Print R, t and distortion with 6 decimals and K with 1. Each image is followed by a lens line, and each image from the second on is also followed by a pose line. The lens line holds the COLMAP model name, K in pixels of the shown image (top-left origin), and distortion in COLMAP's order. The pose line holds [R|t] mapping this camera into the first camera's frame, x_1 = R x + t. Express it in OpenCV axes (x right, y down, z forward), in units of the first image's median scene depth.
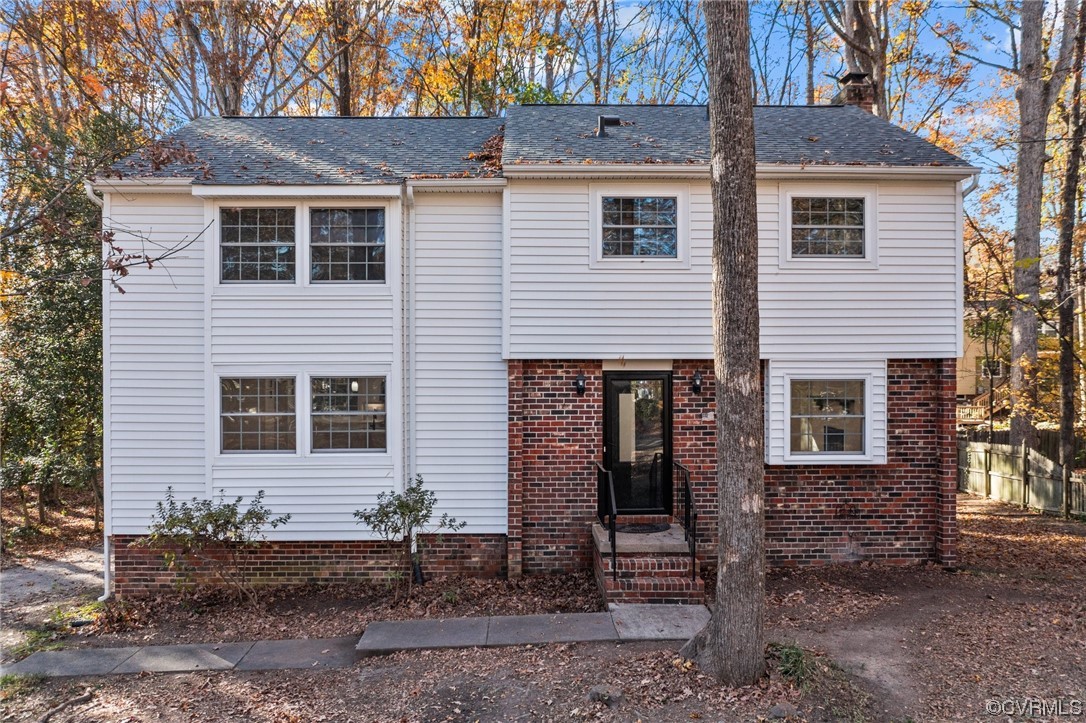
lens RADIAL K [[853.8, 0, 548.0], [0, 853.8, 358.8], [0, 0, 1]] dist [-0.026898, 0.001750]
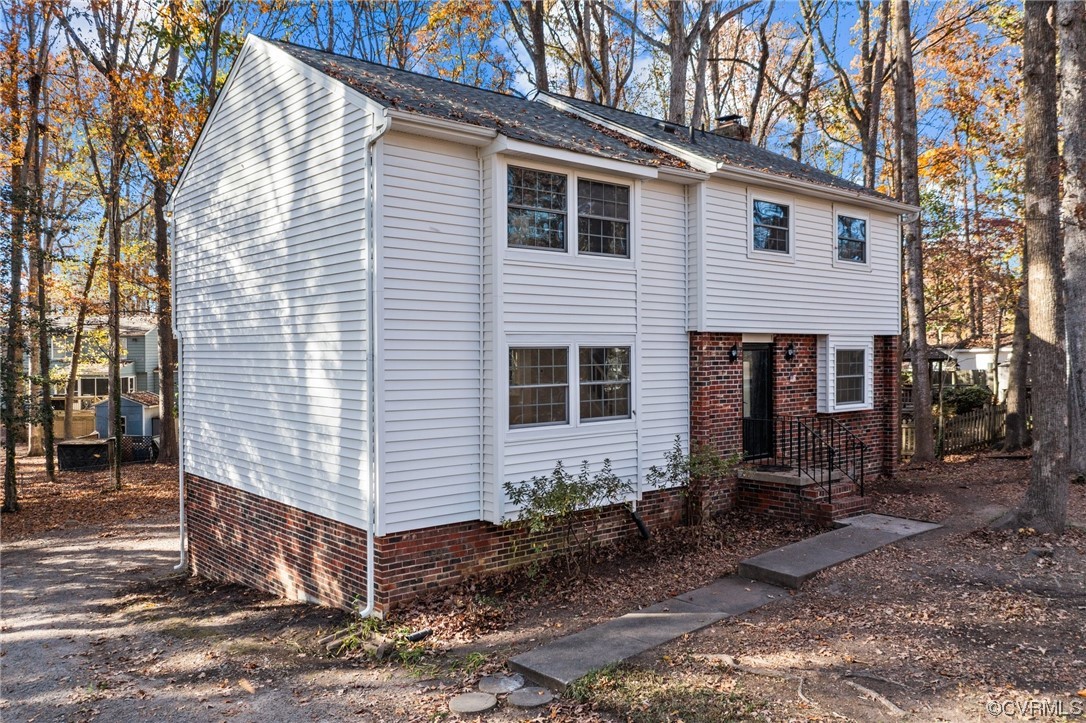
lens RADIAL K [[853.8, 0, 541.3], [0, 853.8, 355.9], [0, 0, 1]] dist [-0.026898, 0.001750]
pose [[0.774487, -0.004971, 0.632570, -0.930420], [-0.000198, 0.999967, 0.008101, 0.023210], [-0.632590, -0.006399, 0.774460, 0.246013]]
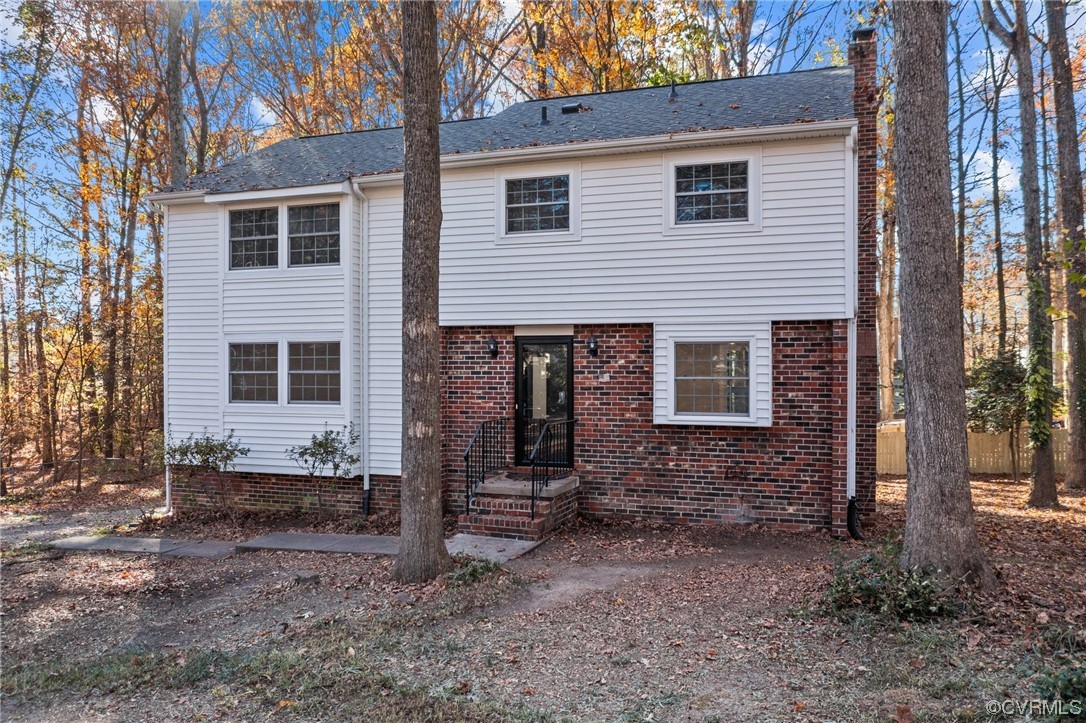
lens RADIAL K [[853.8, 0, 541.6], [0, 853.8, 356.3], [0, 0, 1]] dist [-0.026898, 0.001750]
pose [[0.932987, -0.001242, -0.359908, 0.504347], [0.000836, 0.999999, -0.001284, 0.042452], [0.359909, 0.000897, 0.932987, -0.026409]]
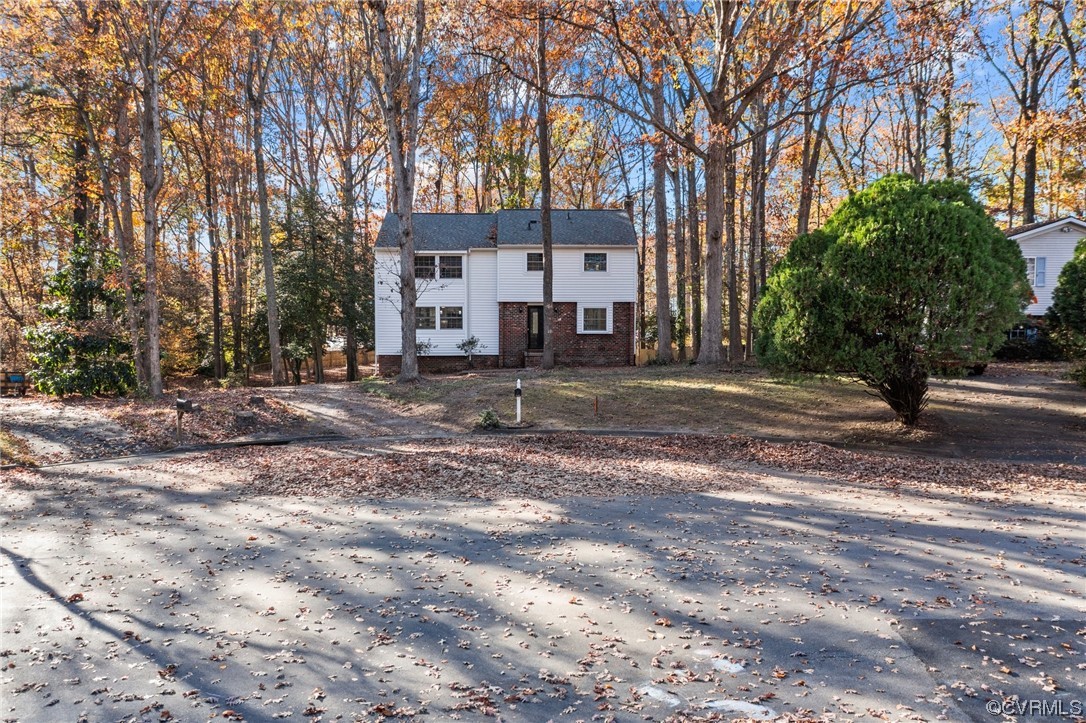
lens RADIAL K [[853.8, 0, 540.3], [0, 853.8, 365.7], [0, 0, 1]] dist [-0.026898, 0.001750]
pose [[0.999965, 0.001746, 0.008162, 0.087662], [-0.002067, 0.999219, 0.039463, 0.116940], [-0.008086, -0.039479, 0.999188, -2.325590]]
